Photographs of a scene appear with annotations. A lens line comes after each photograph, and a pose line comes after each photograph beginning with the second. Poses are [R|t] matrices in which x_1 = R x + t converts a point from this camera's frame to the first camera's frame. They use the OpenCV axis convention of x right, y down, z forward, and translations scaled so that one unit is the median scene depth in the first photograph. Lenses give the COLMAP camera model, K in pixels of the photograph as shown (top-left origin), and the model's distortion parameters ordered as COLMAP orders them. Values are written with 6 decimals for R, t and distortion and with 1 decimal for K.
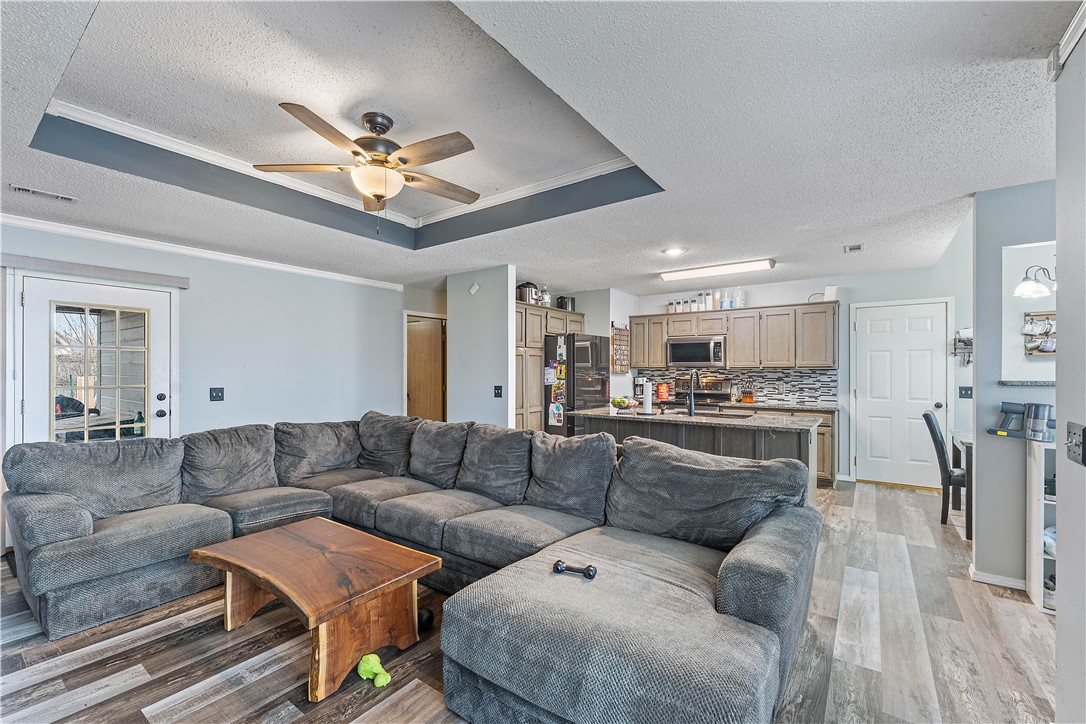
lens RADIAL K [[473.0, 0, 543.8], [0, 473.0, 367.9], [0, 0, 1]] dist [0.001419, -0.000123]
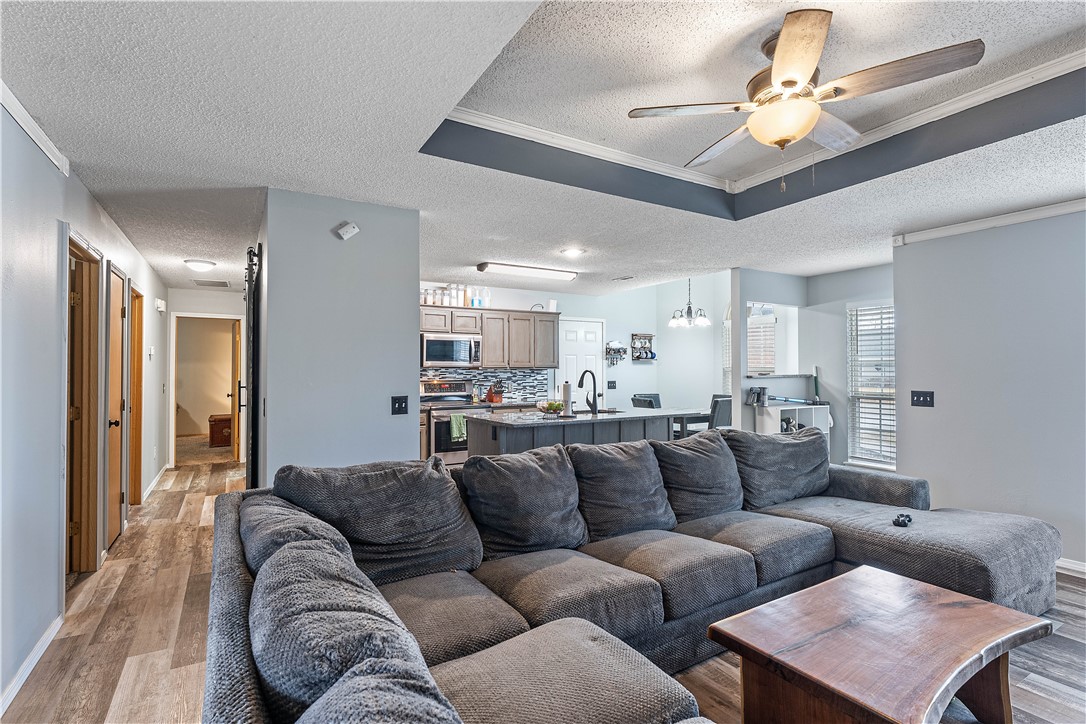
lens RADIAL K [[517.5, 0, 543.3], [0, 517.5, 365.6], [0, 0, 1]] dist [-0.007631, 0.001321]
pose [[0.387178, 0.005498, 0.921988, -0.518681], [-0.000390, 0.999983, -0.005799, 0.000777], [-0.922005, 0.001885, 0.387174, 0.443086]]
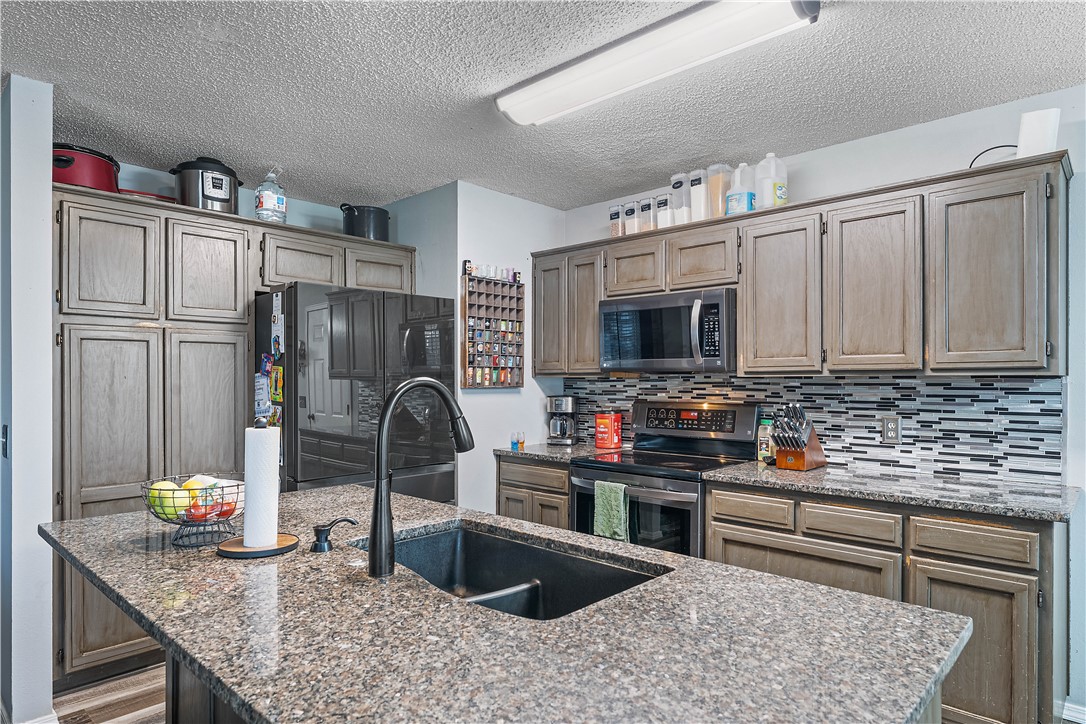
lens RADIAL K [[642.6, 0, 546.9], [0, 642.6, 378.4], [0, 0, 1]] dist [-0.003340, 0.003931]
pose [[0.991182, -0.001728, -0.132498, 0.290164], [0.001987, 0.999996, 0.001822, 0.002585], [0.132494, -0.002069, 0.991182, 0.457706]]
